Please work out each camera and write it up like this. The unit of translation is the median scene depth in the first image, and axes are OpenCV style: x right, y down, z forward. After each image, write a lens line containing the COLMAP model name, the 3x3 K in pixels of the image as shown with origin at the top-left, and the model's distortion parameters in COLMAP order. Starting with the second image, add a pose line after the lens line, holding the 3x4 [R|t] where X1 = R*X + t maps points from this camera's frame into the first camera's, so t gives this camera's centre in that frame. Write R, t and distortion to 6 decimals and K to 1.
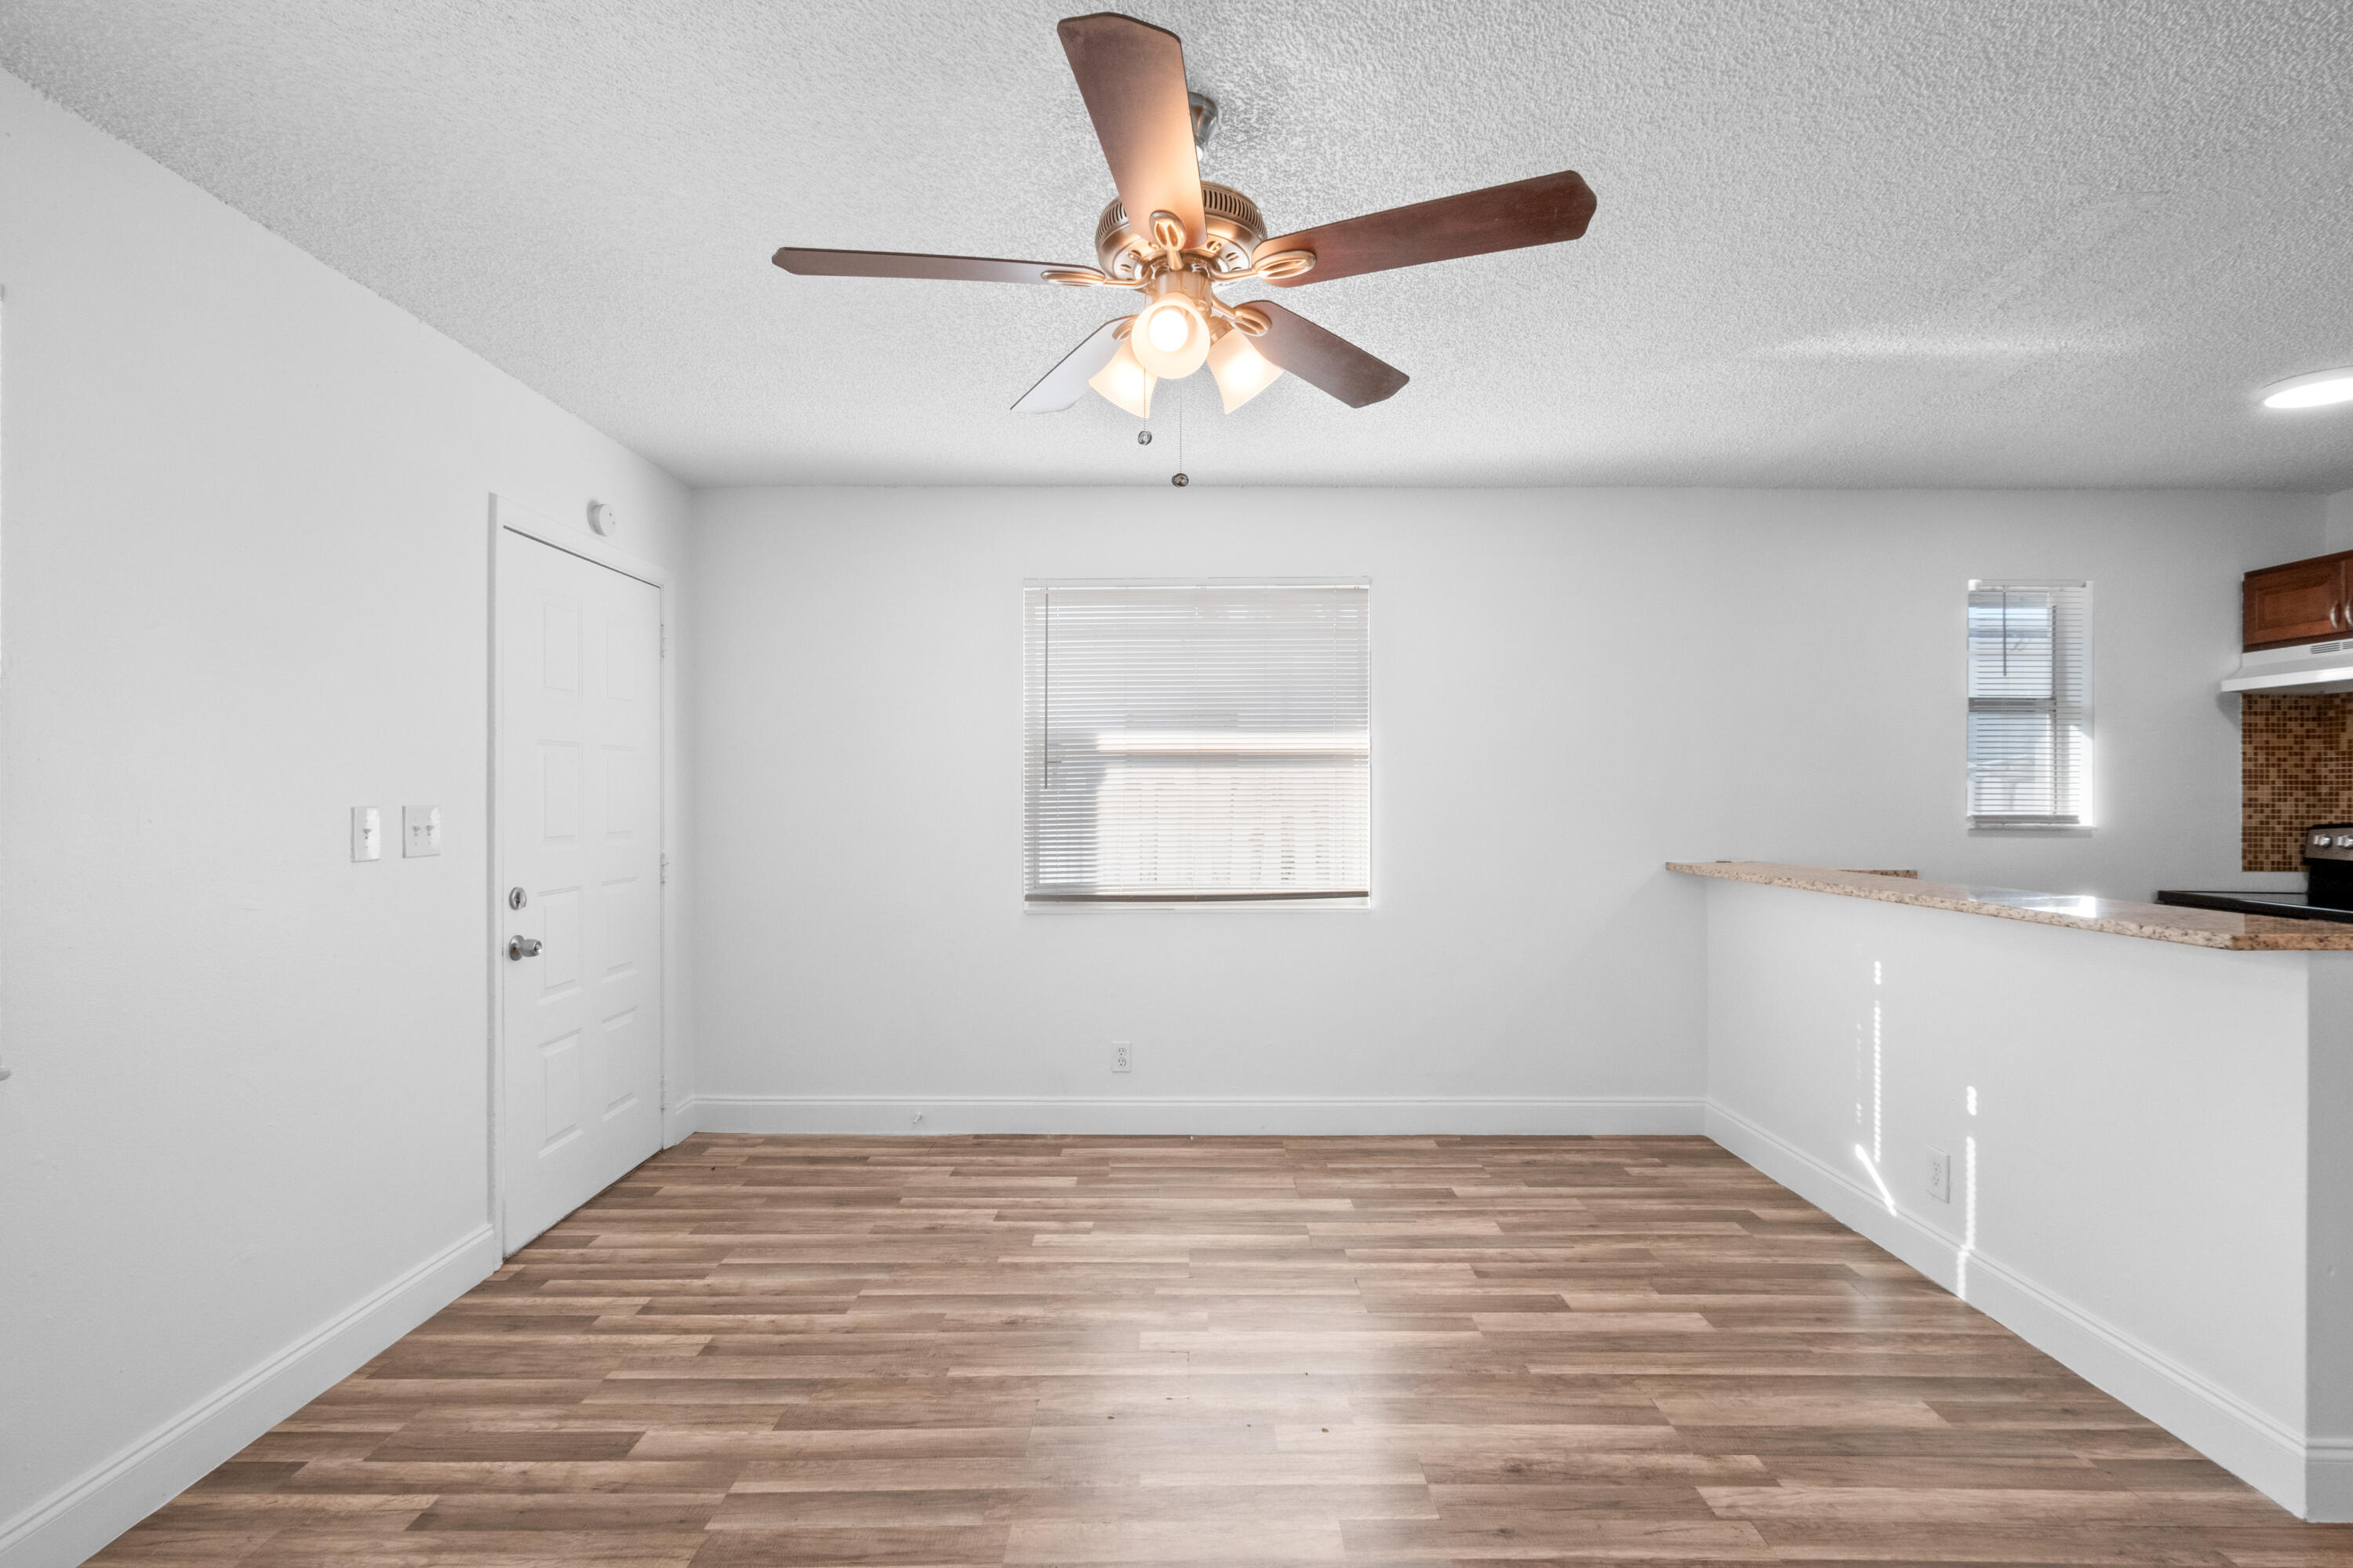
lens RADIAL K [[1085.7, 0, 1178.3], [0, 1085.7, 790.9], [0, 0, 1]] dist [-0.004454, 0.001804]
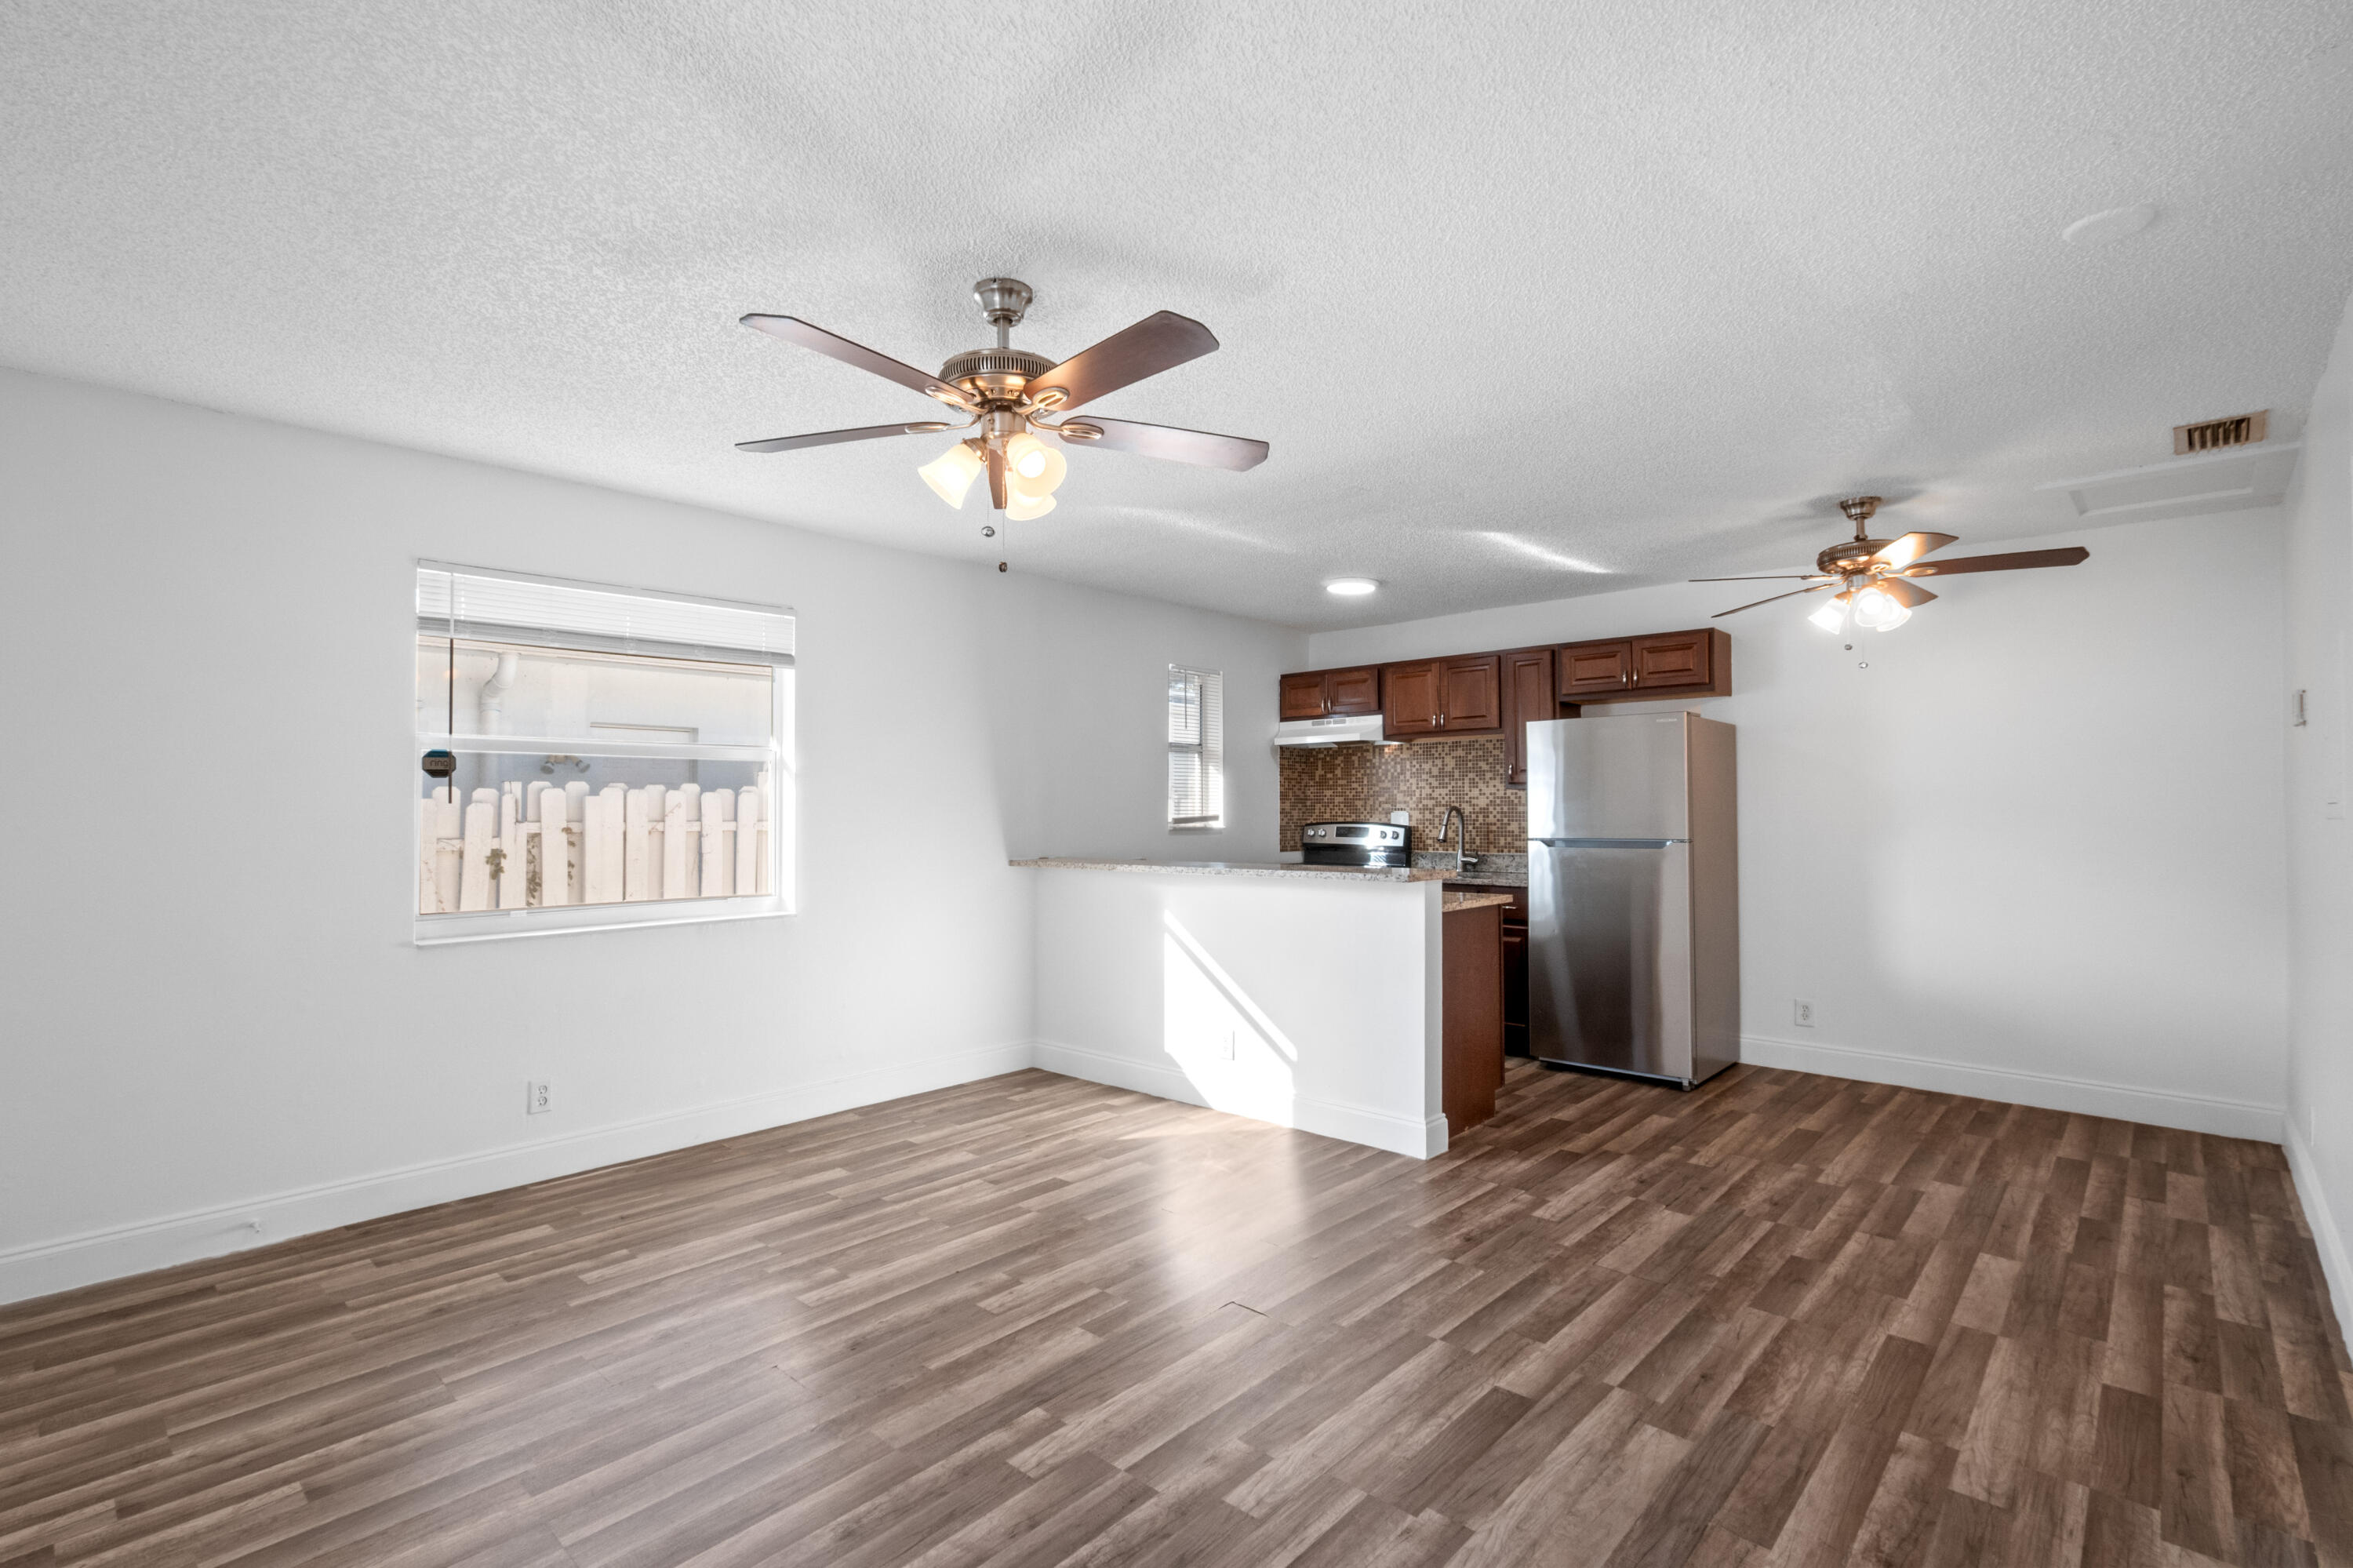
lens RADIAL K [[1085.7, 0, 1176.5], [0, 1085.7, 791.7], [0, 0, 1]] dist [-0.004454, 0.001804]
pose [[0.674509, 0.006553, 0.738238, -0.440894], [0.004520, 0.999905, -0.013005, 0.002426], [-0.738253, 0.012109, 0.674415, -0.022301]]
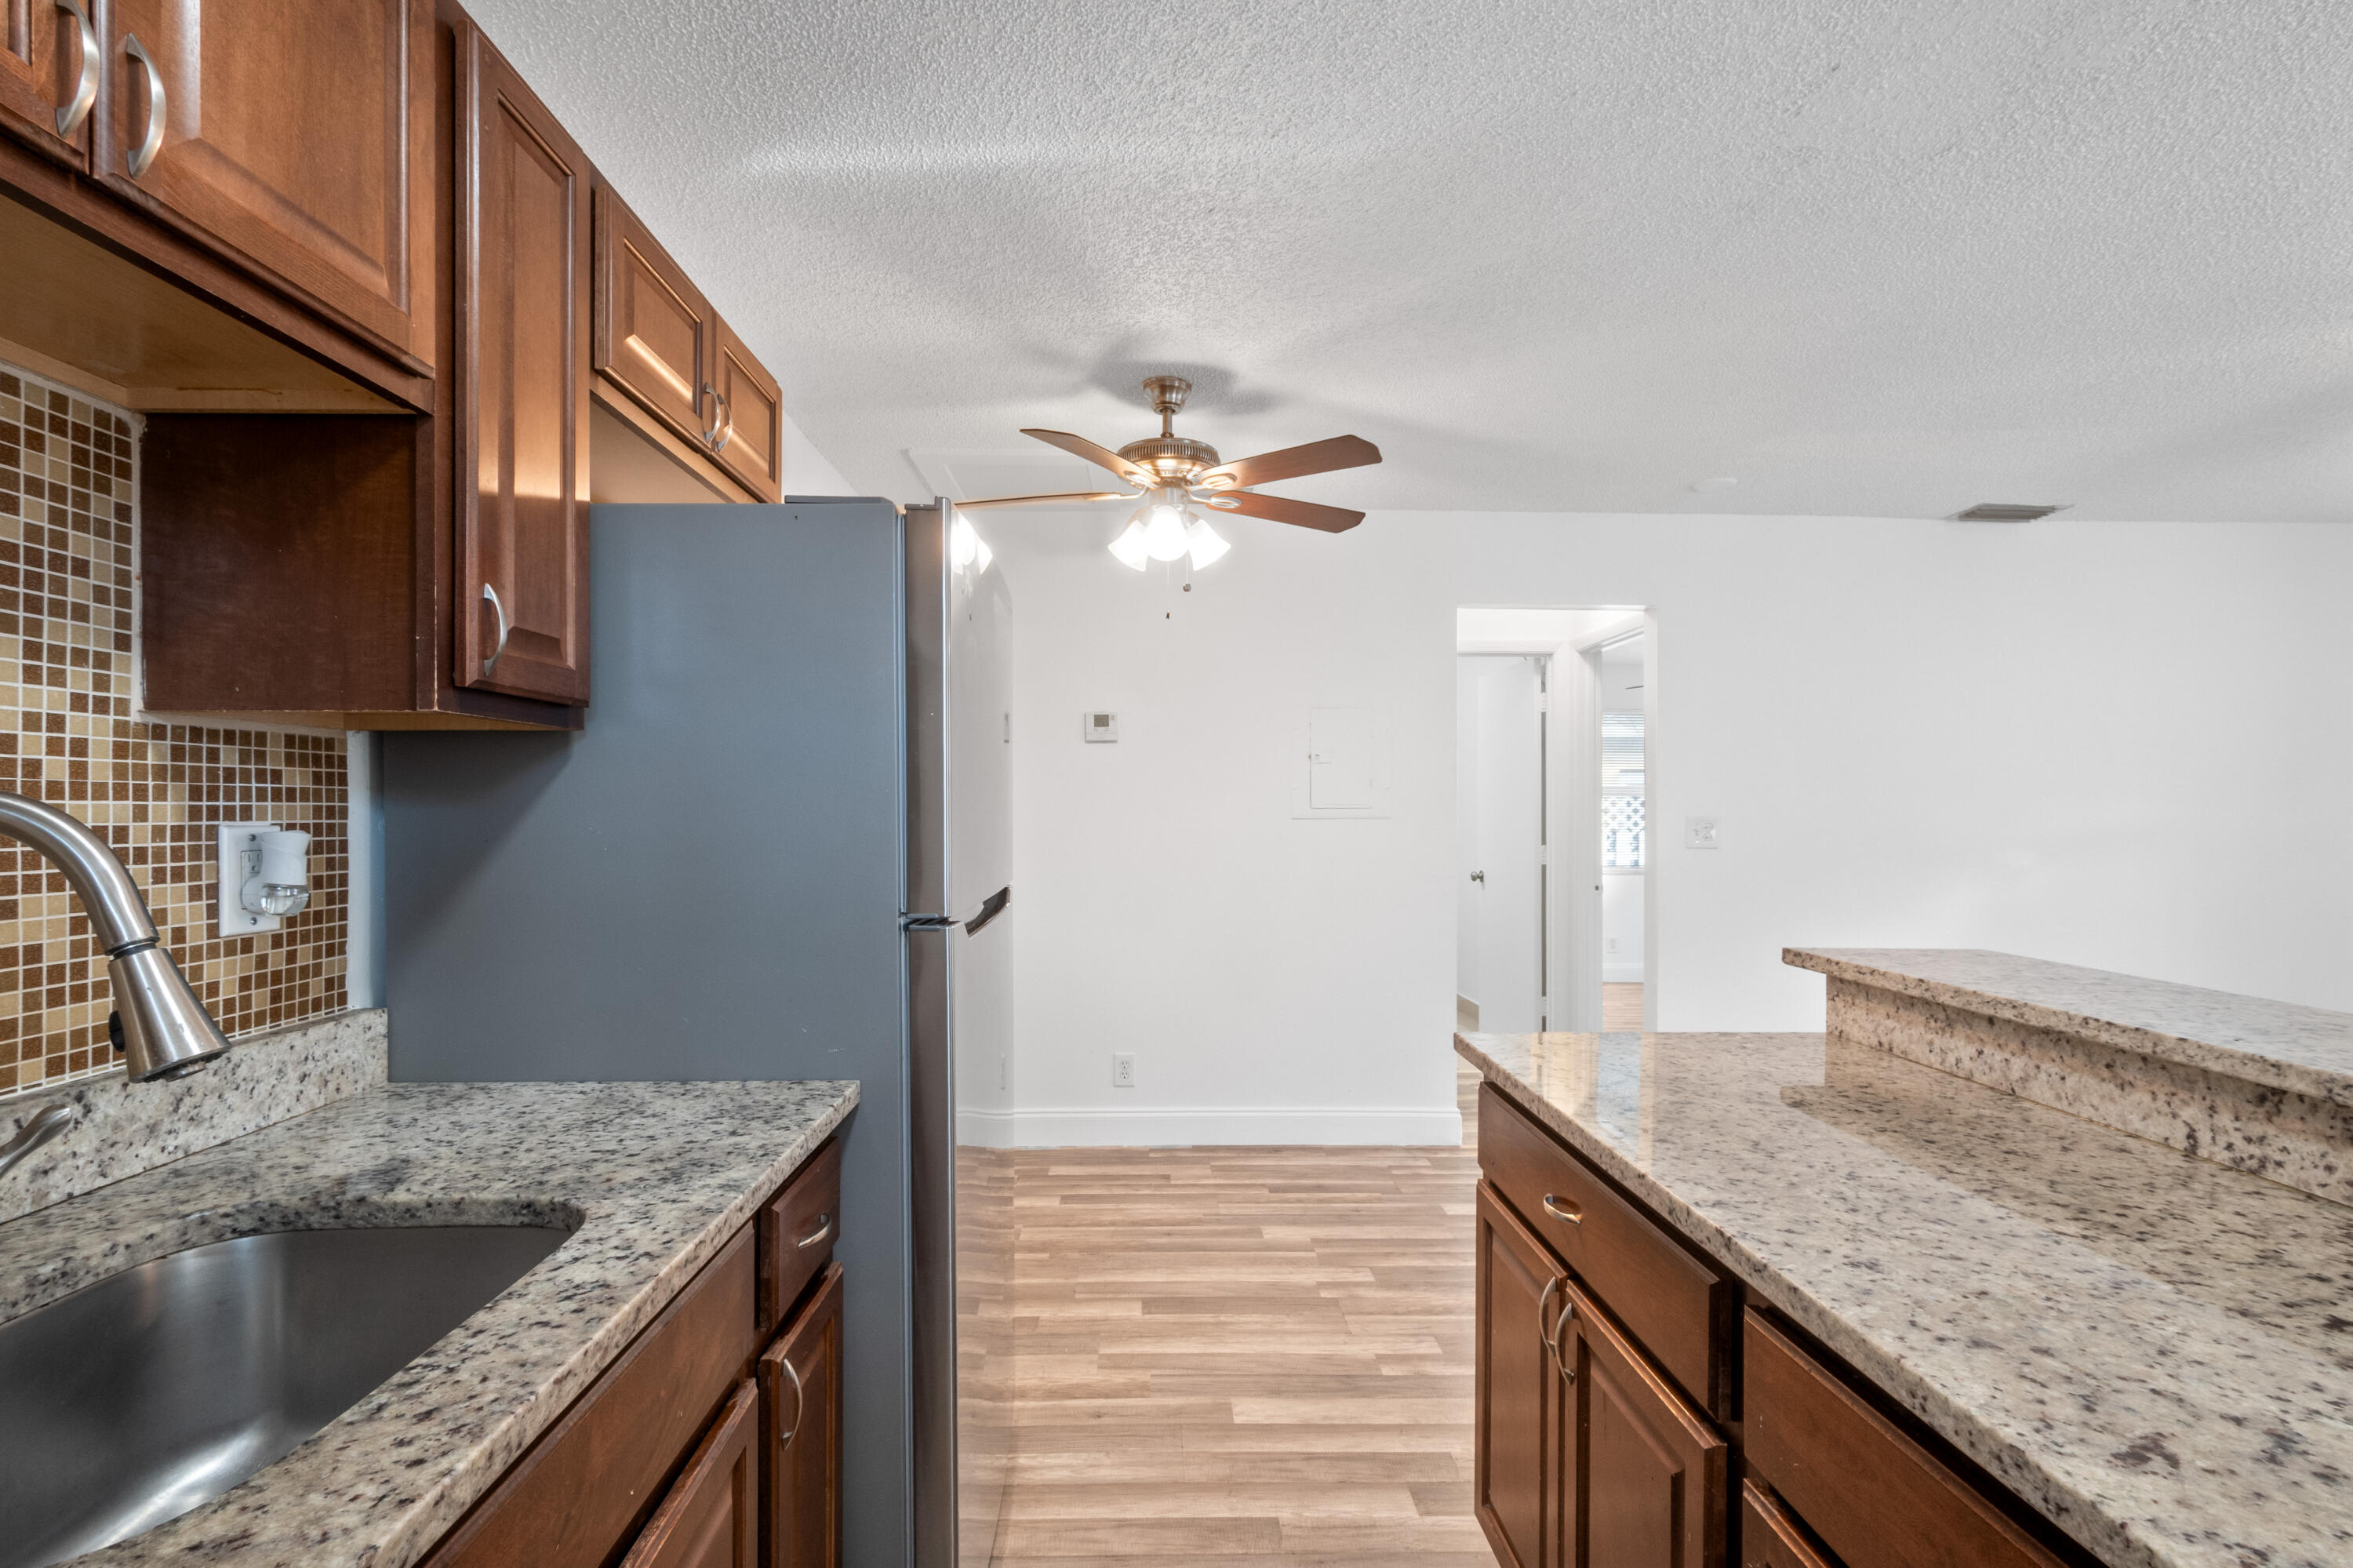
lens RADIAL K [[1085.7, 0, 1155.1], [0, 1085.7, 819.6], [0, 0, 1]] dist [-0.004454, 0.001804]
pose [[-0.999803, -0.004347, -0.019358, 0.954301], [-0.004531, 0.999945, 0.009498, 0.007356], [0.019316, 0.009584, -0.999767, 1.071962]]
